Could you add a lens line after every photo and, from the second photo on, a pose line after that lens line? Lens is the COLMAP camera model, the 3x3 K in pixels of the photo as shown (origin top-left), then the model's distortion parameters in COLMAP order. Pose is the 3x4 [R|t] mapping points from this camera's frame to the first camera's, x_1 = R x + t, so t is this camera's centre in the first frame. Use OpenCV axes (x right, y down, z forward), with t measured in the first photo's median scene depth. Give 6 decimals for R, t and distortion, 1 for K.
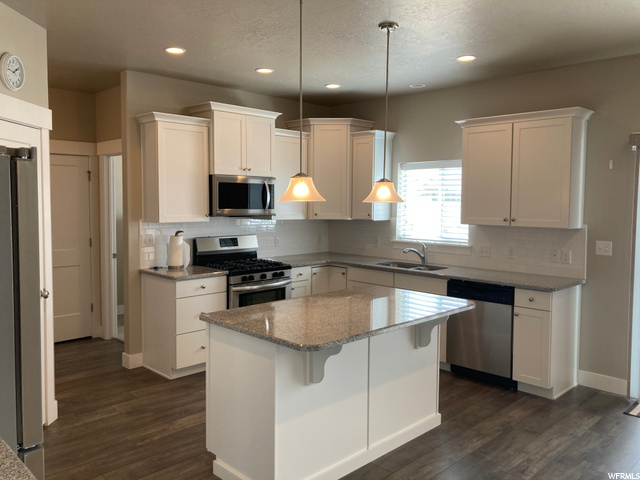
lens RADIAL K [[517.9, 0, 309.8], [0, 517.9, 229.3], [0, 0, 1]] dist [0.010353, 0.001770]
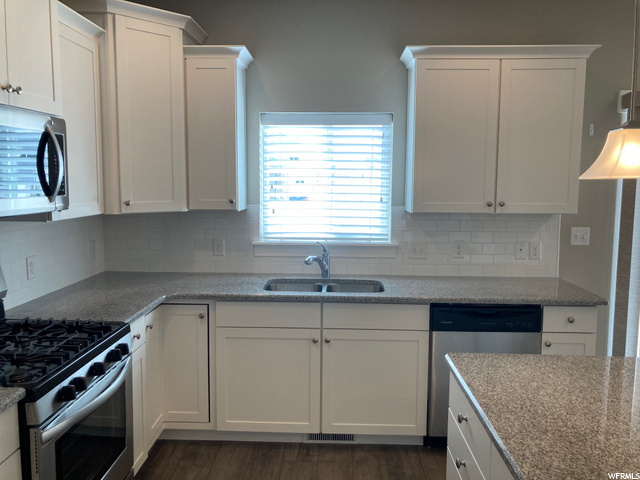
lens RADIAL K [[527.2, 0, 321.5], [0, 527.2, 232.1], [0, 0, 1]] dist [0.012791, -0.004801]
pose [[0.719765, -0.073132, 0.690355, -0.245952], [0.038156, 0.997100, 0.065845, -0.034111], [-0.693168, -0.021052, 0.720468, 0.626237]]
